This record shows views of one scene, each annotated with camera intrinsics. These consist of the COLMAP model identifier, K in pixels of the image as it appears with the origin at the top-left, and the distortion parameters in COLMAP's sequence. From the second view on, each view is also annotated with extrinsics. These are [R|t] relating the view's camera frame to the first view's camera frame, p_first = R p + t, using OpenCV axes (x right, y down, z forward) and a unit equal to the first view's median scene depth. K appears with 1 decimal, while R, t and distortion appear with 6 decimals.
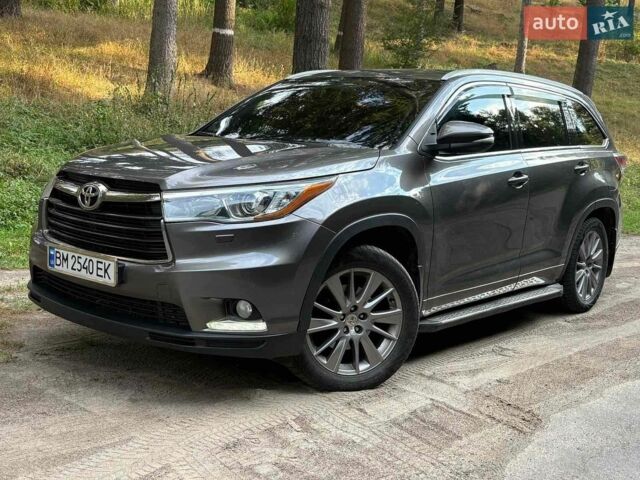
lens RADIAL K [[791.9, 0, 323.6], [0, 791.9, 243.6], [0, 0, 1]] dist [0.032543, 0.000000]
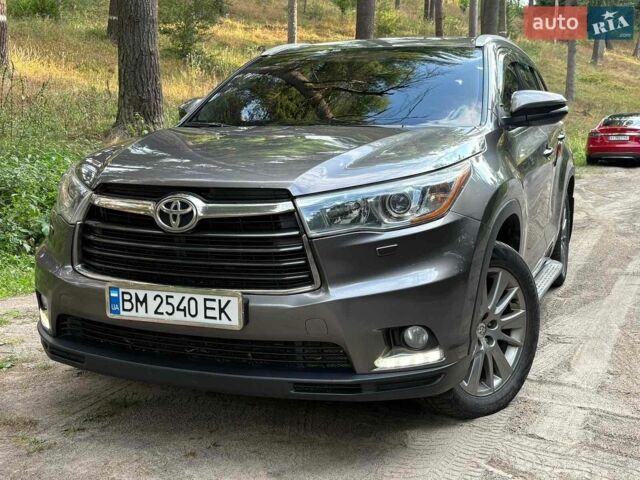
lens RADIAL K [[791.9, 0, 320.2], [0, 791.9, 238.2], [0, 0, 1]] dist [0.032543, 0.000000]
pose [[0.952924, -0.103189, 0.285111, -0.360550], [0.100034, 0.994653, 0.025647, -0.039792], [-0.286233, 0.004081, 0.958151, 0.237064]]
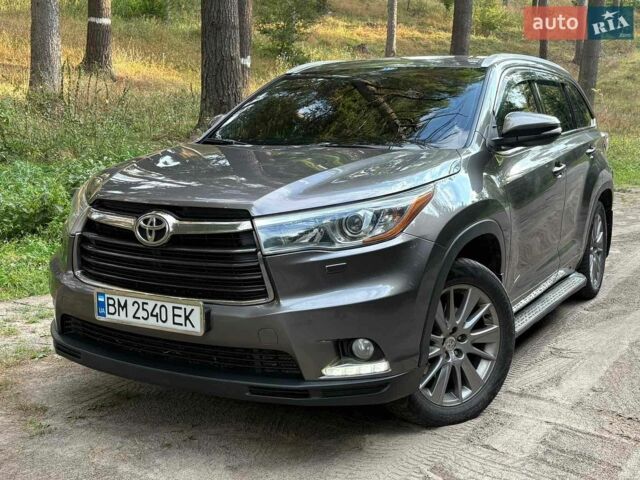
lens RADIAL K [[791.9, 0, 325.2], [0, 791.9, 236.1], [0, 0, 1]] dist [0.032543, 0.000000]
pose [[0.983208, -0.078922, 0.164542, -0.240822], [0.077131, 0.996872, 0.017256, -0.049893], [-0.165390, -0.004275, 0.986219, 0.144391]]
